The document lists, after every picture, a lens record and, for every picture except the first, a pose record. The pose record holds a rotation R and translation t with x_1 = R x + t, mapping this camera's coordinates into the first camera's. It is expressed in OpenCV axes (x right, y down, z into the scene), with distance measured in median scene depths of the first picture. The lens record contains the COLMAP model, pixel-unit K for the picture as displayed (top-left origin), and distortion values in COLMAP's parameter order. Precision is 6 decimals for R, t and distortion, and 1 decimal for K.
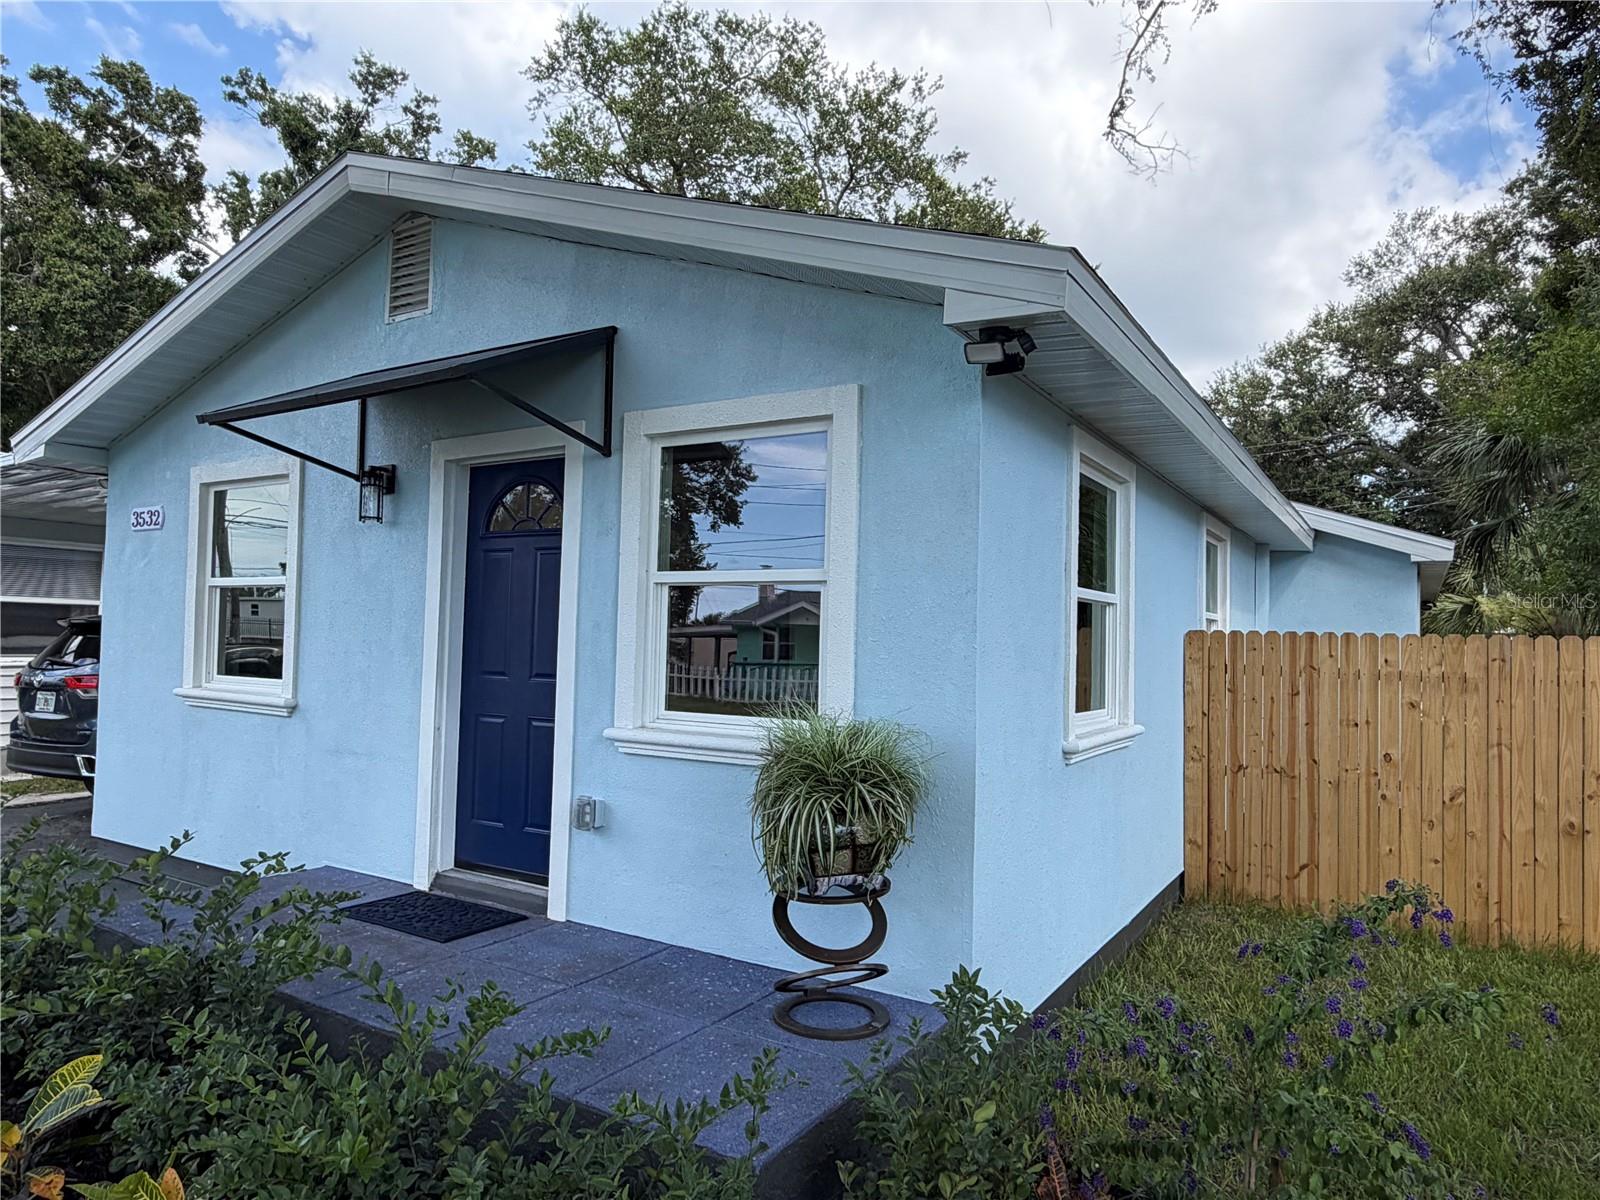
lens RADIAL K [[1008.8, 0, 794.3], [0, 1008.8, 590.0], [0, 0, 1]] dist [-0.008076, -0.002424]
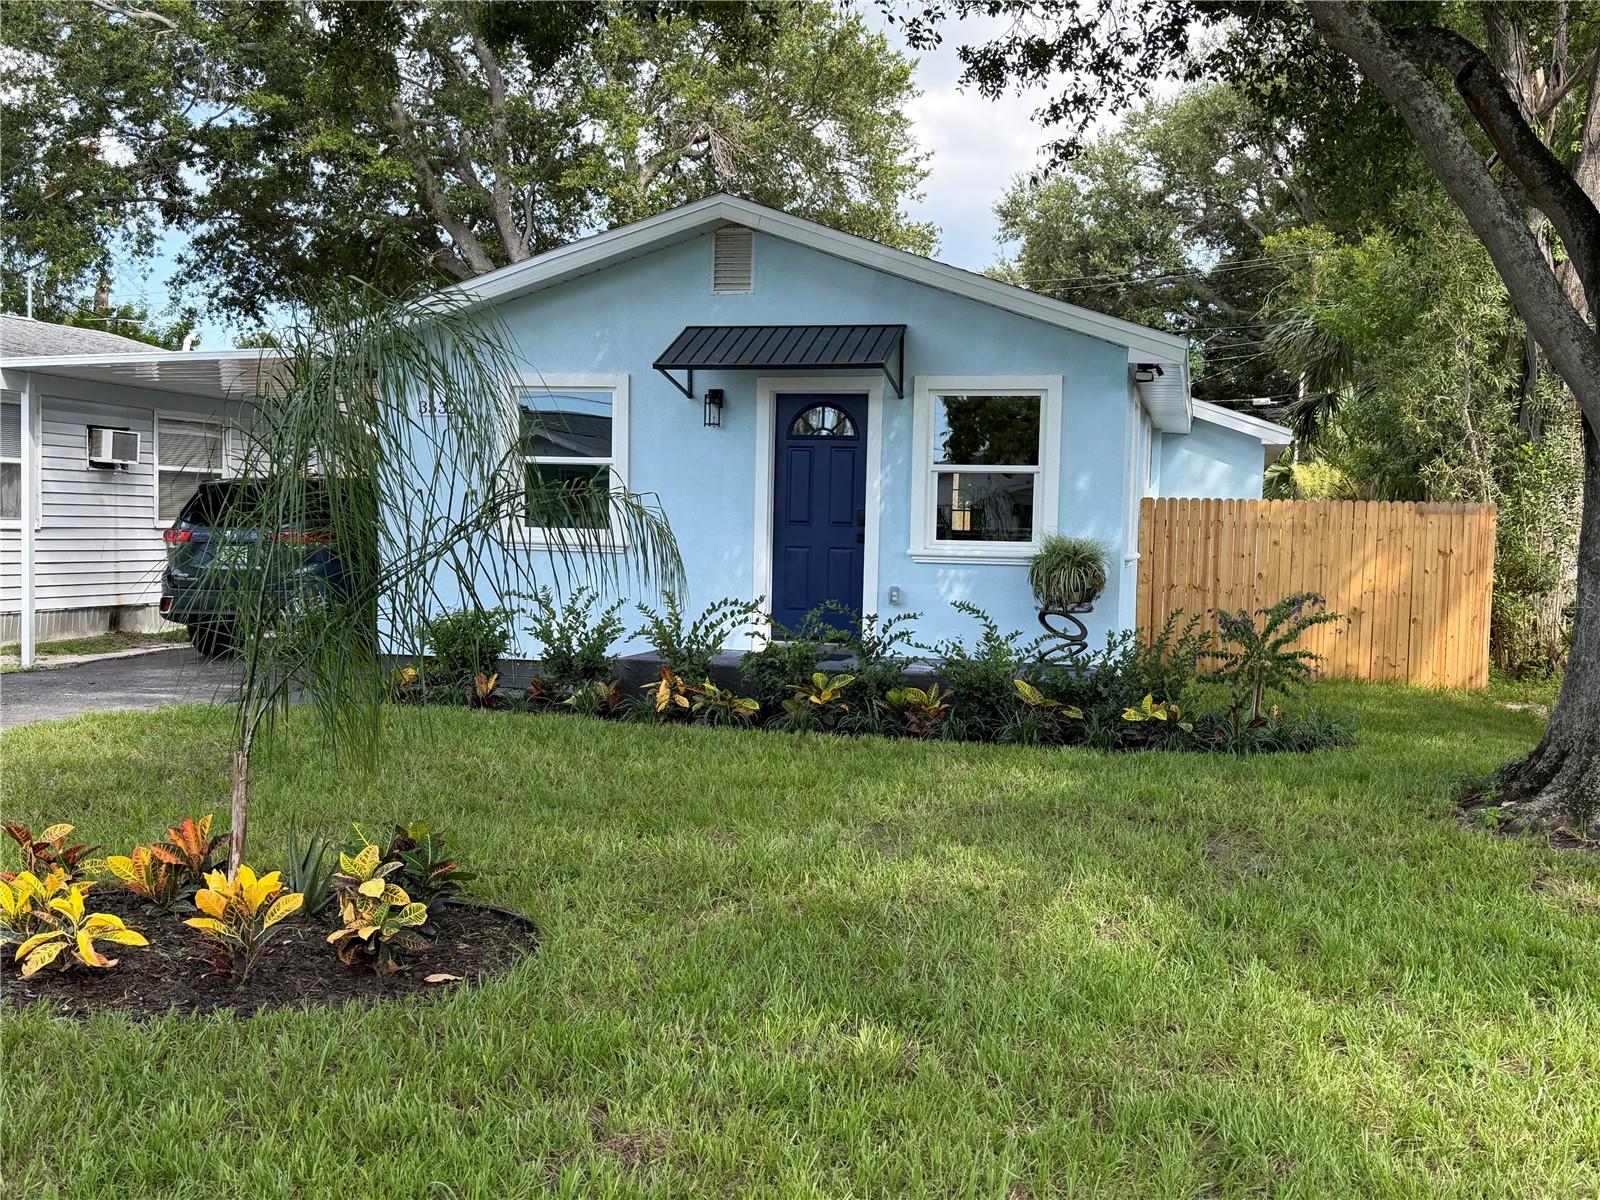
lens RADIAL K [[1608.8, 0, 797.9], [0, 1608.8, 604.7], [0, 0, 1]] dist [0.092793, 0.000000]
pose [[0.951270, -0.017275, 0.307876, -0.278546], [-0.015234, 0.994577, 0.102877, -0.013450], [-0.307984, -0.102554, 0.945848, -0.376612]]
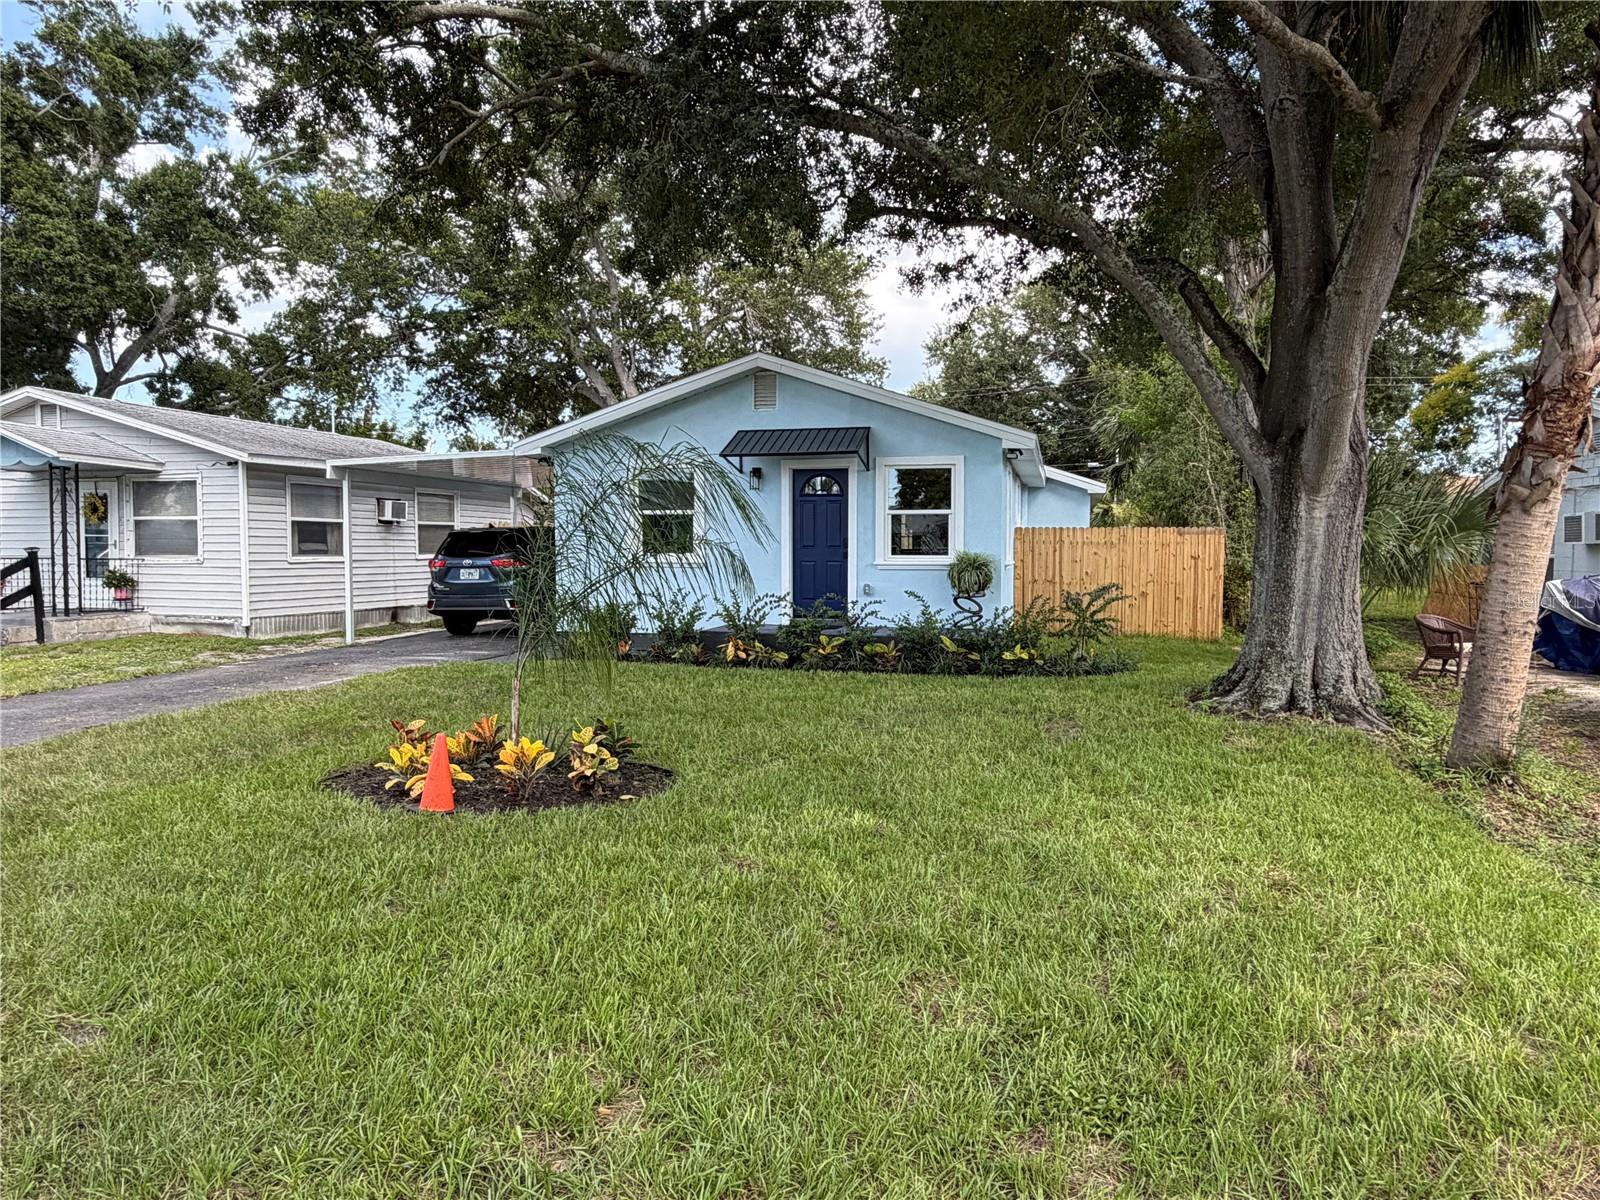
lens RADIAL K [[1039.4, 0, 805.7], [0, 1039.4, 601.6], [0, 0, 1]] dist [0.003225, 0.000792]
pose [[0.950039, -0.038475, 0.309750, -0.295935], [0.006040, 0.994454, 0.104999, -0.016152], [-0.312072, -0.097882, 0.945003, -0.419133]]
